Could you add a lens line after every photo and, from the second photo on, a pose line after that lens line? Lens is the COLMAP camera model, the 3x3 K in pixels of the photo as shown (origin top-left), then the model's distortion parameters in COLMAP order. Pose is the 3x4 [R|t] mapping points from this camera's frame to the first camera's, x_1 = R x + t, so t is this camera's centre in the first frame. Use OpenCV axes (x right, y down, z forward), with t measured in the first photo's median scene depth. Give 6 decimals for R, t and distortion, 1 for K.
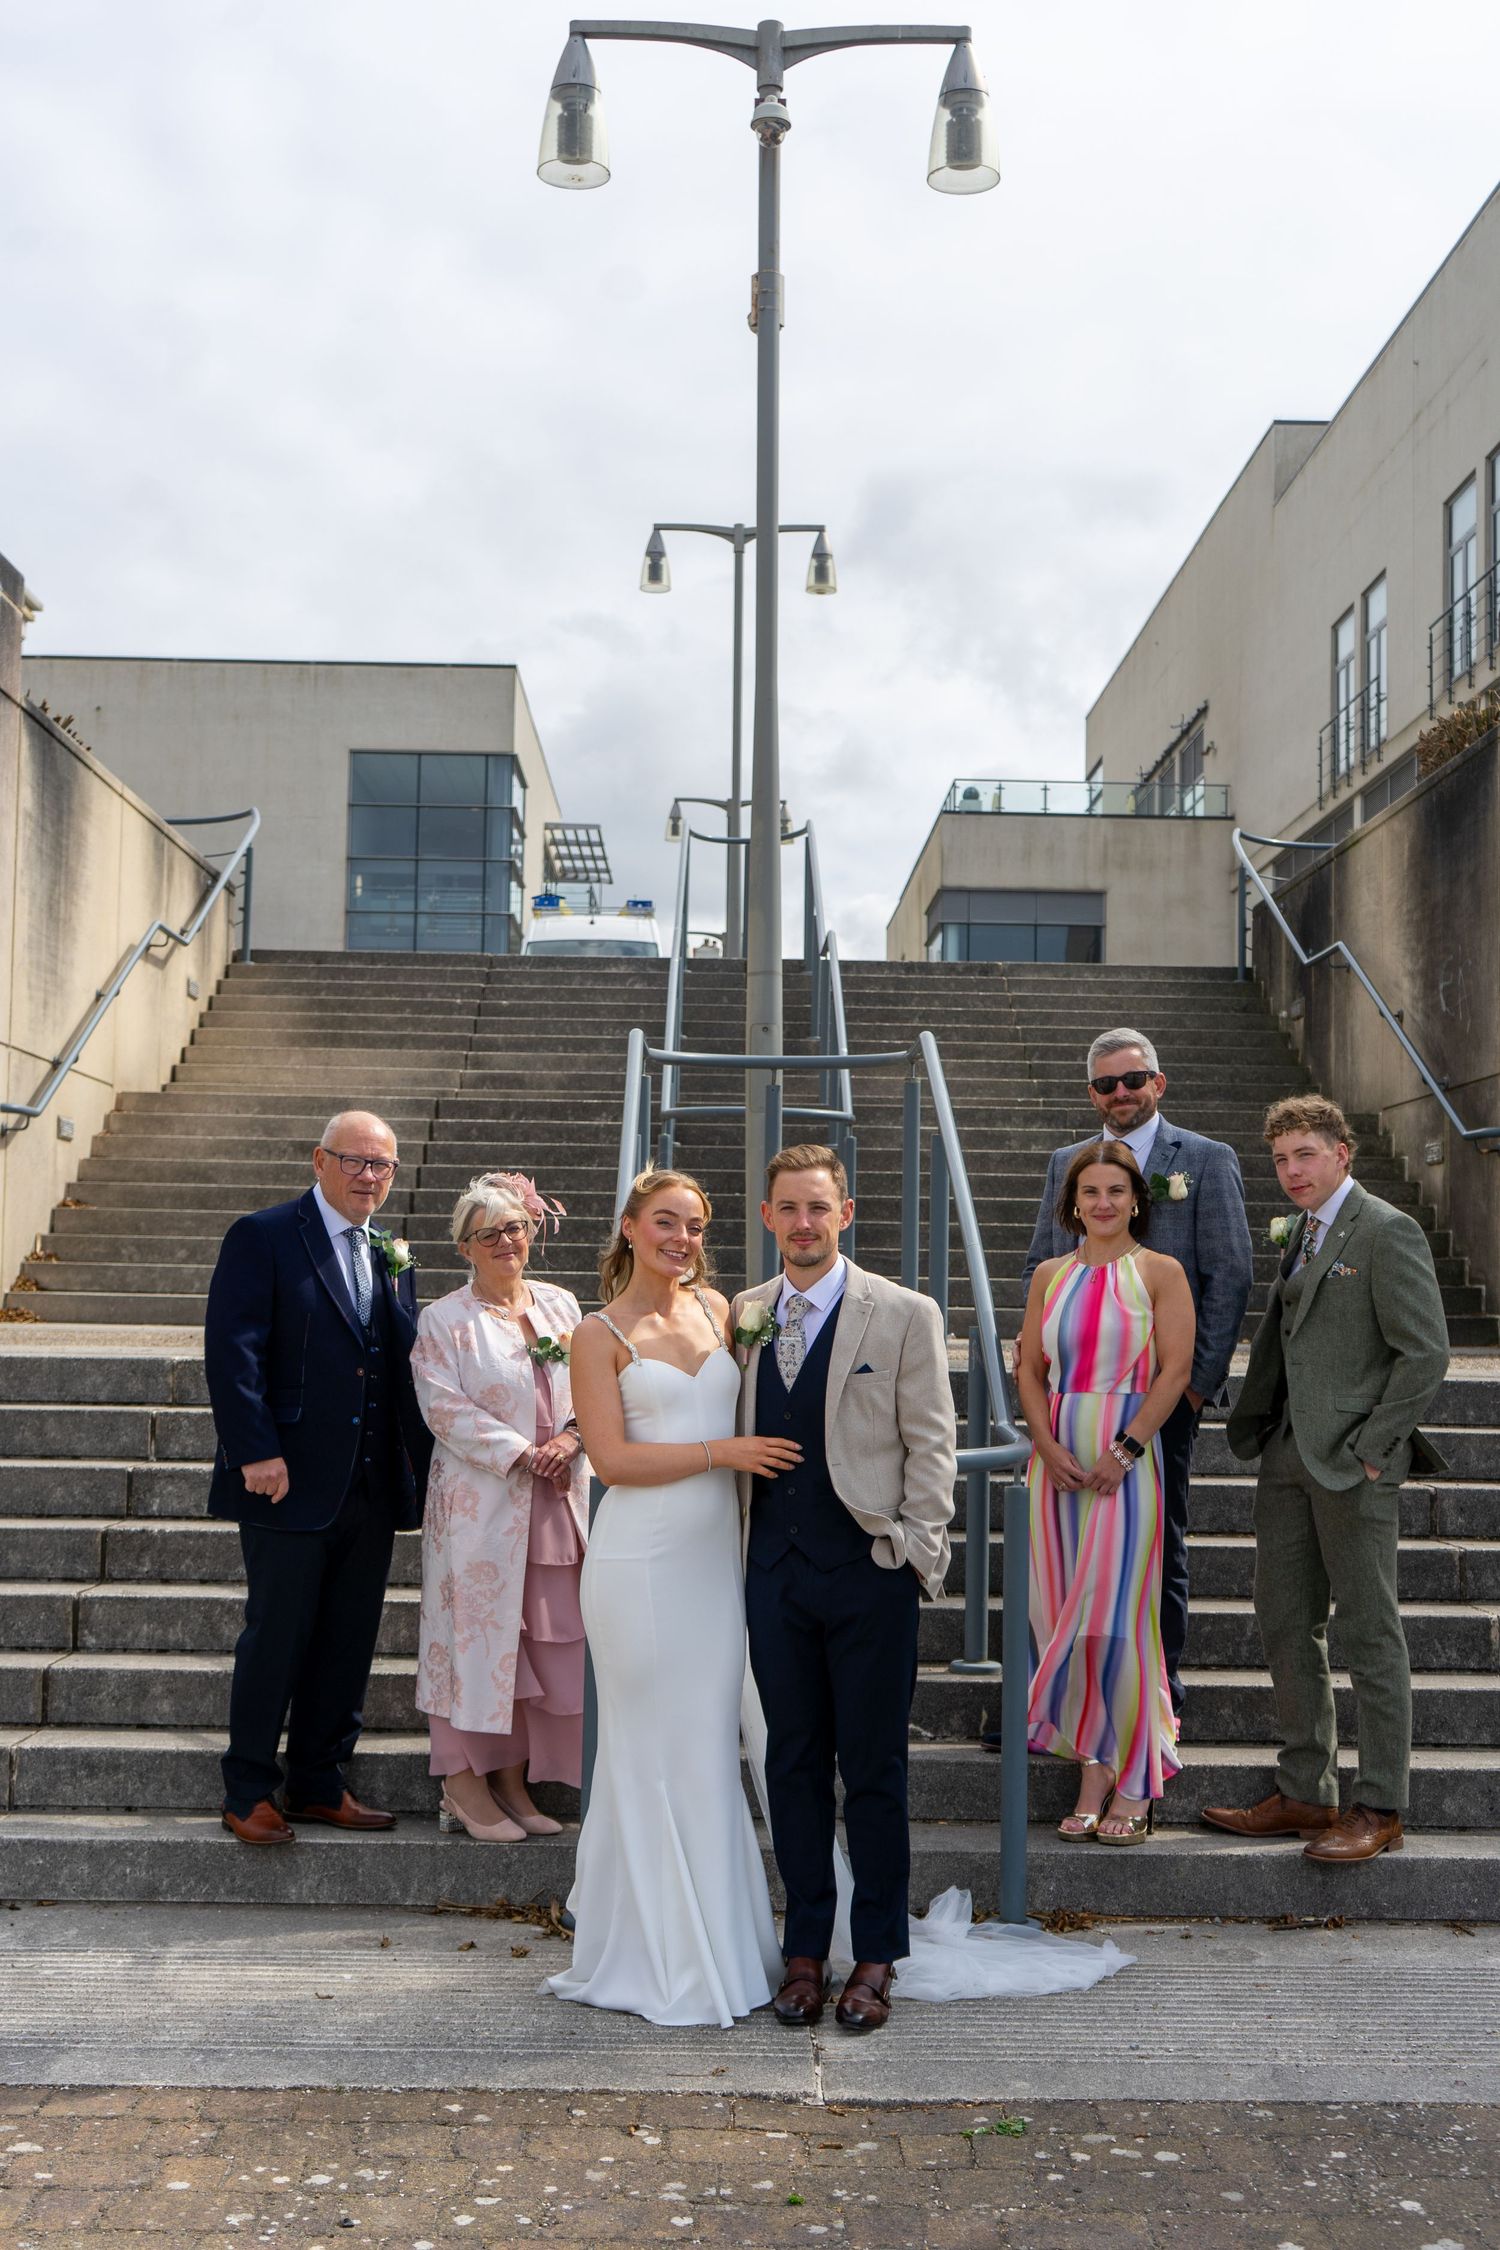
lens RADIAL K [[2670.8, 0, 760.3], [0, 2670.8, 1129.8], [0, 0, 1]] dist [0.042511, 0.017885]
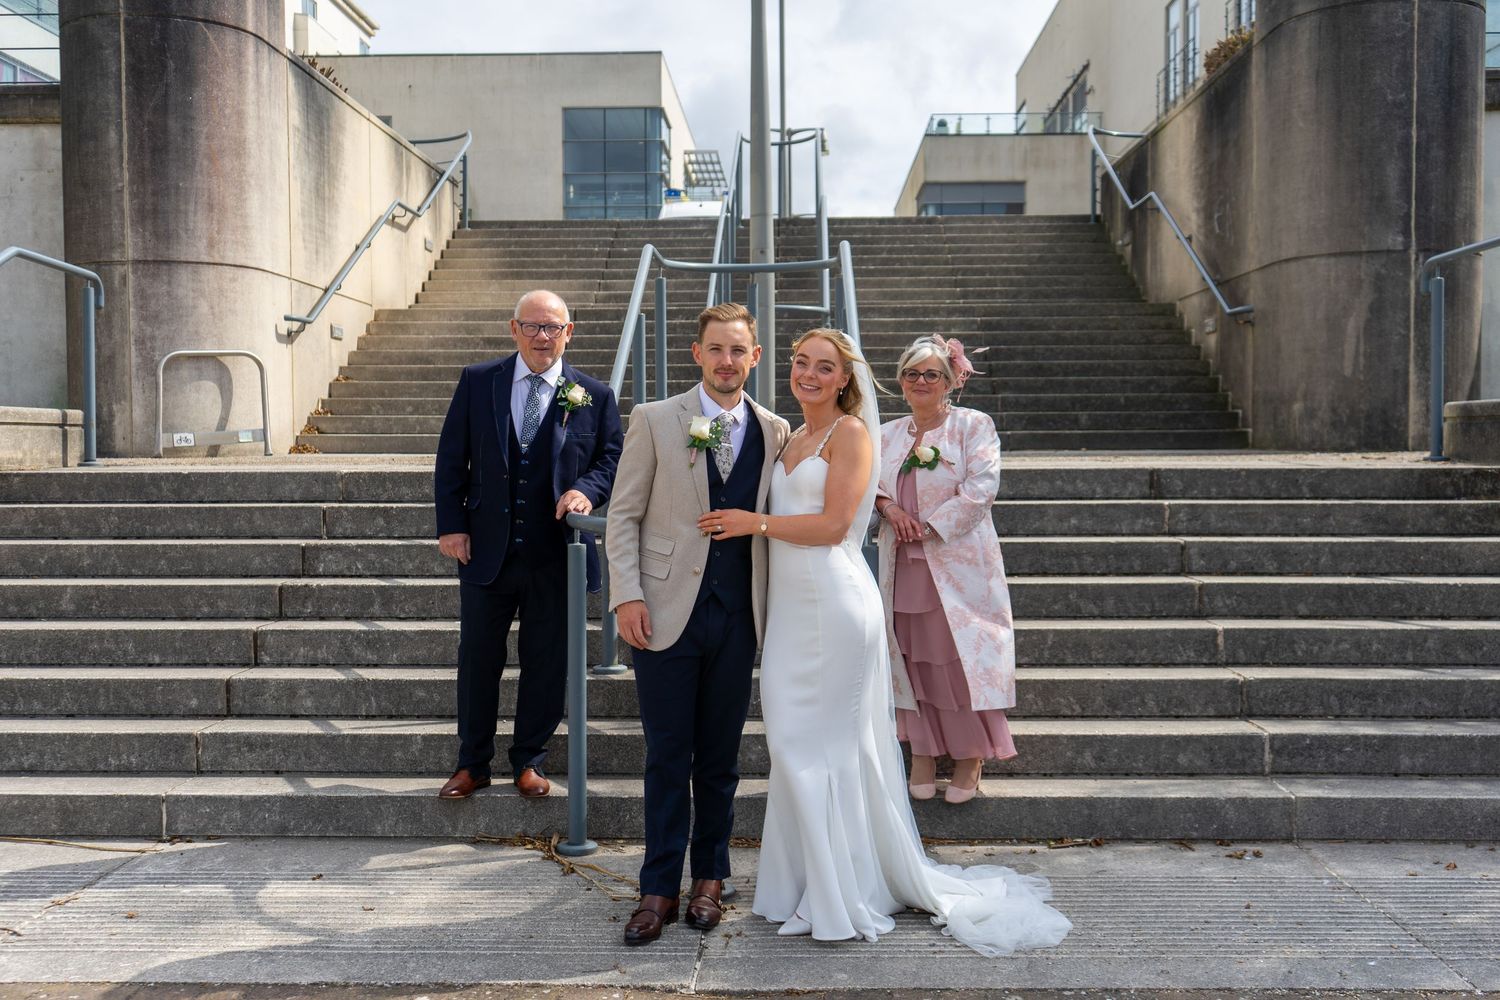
lens RADIAL K [[1577.6, 0, 750.0], [0, 1577.6, 500.0], [0, 0, 1]] dist [0.028755, 0.007450]
pose [[0.998539, -0.019590, -0.050366, 0.055593], [0.024645, 0.994500, 0.101792, 0.016732], [0.048095, -0.102884, 0.993530, 0.126162]]
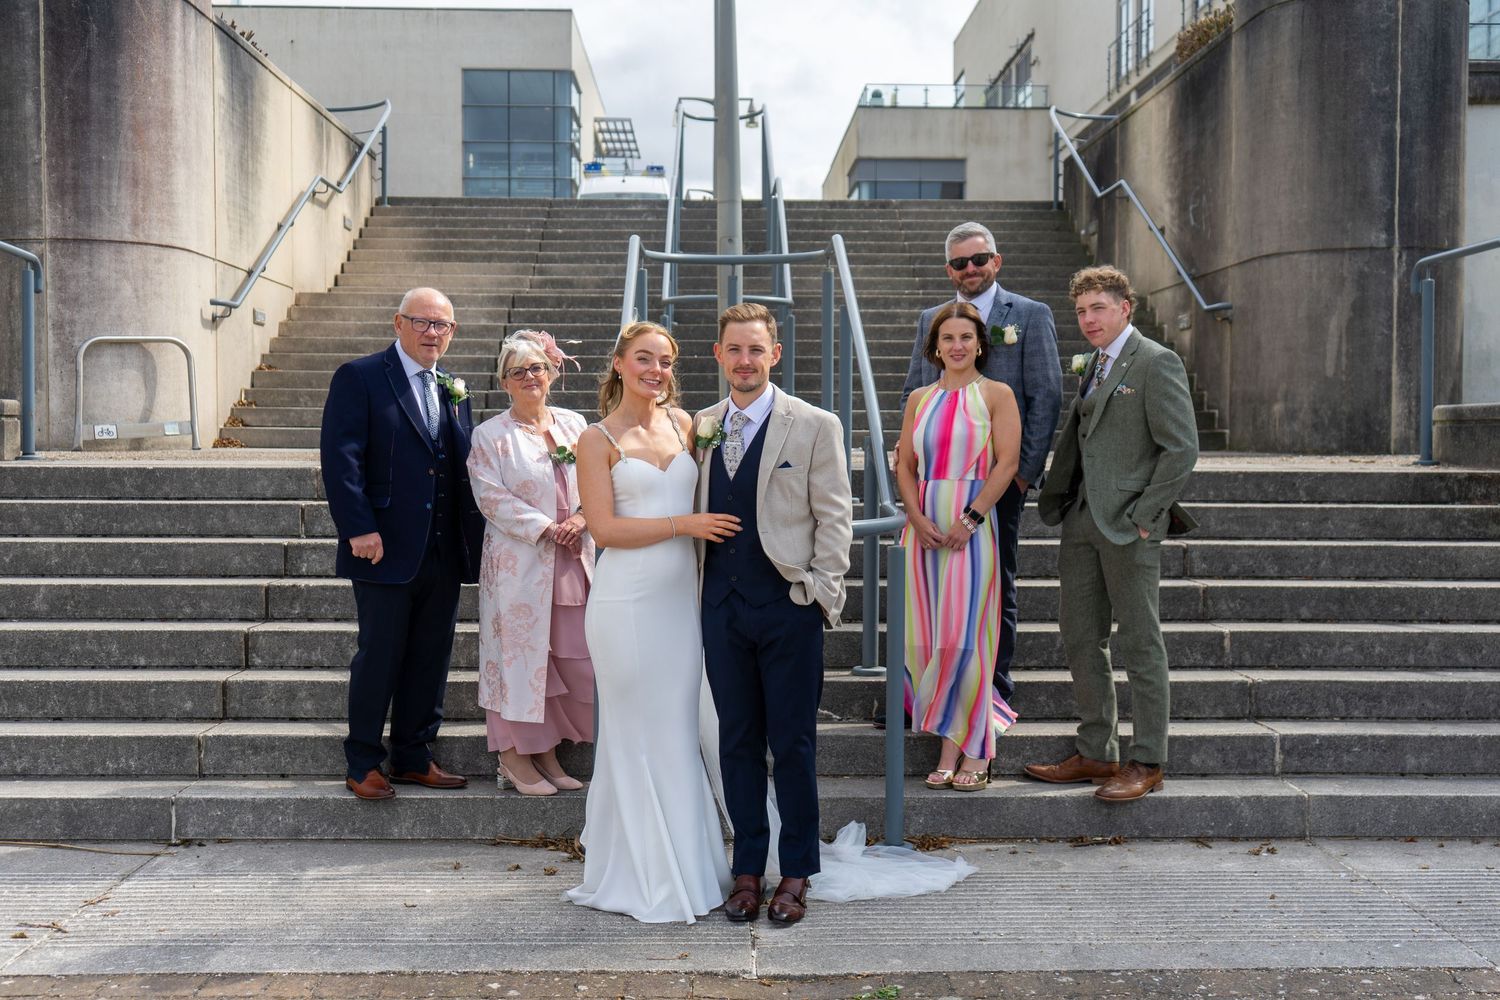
lens RADIAL K [[1730.1, 0, 757.1], [0, 1730.1, 500.1], [0, 0, 1]] dist [0.038887, 0.004561]
pose [[0.999882, -0.013493, 0.007288, 0.011671], [0.012679, 0.994695, 0.102085, 0.010343], [-0.008627, -0.101980, 0.994749, 0.065201]]
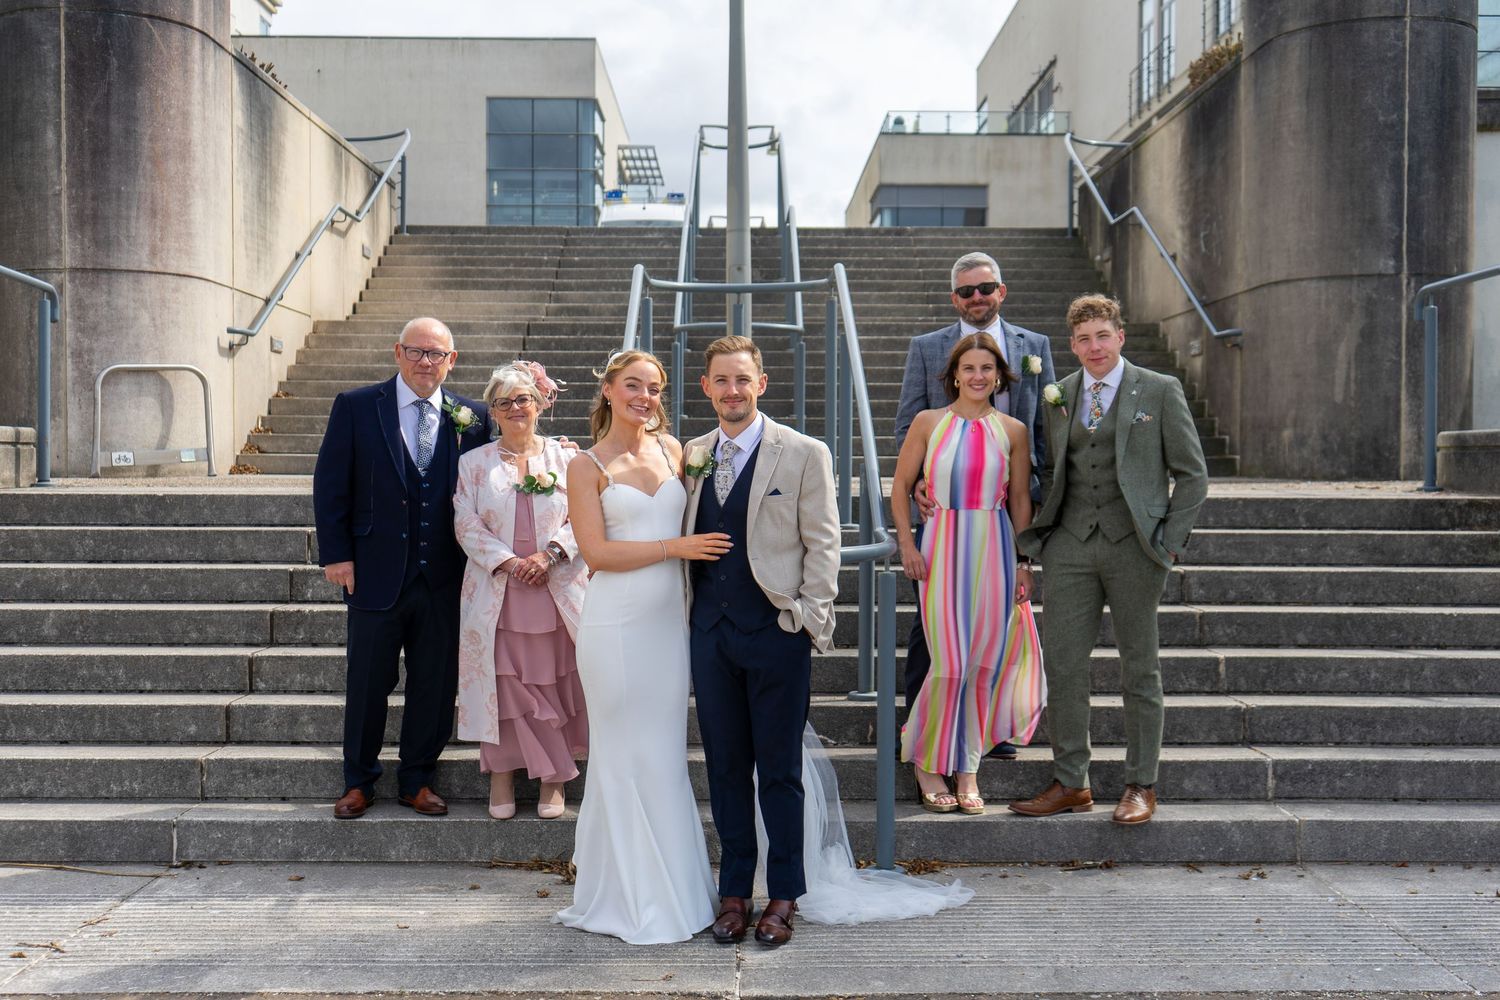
lens RADIAL K [[1730.1, 0, 757.1], [0, 1730.1, 500.1], [0, 0, 1]] dist [0.038887, 0.004561]
pose [[0.999882, -0.013709, -0.006923, 0.024505], [0.014261, 0.996081, 0.087288, 0.009224], [0.005700, -0.087377, 0.996159, 0.056657]]
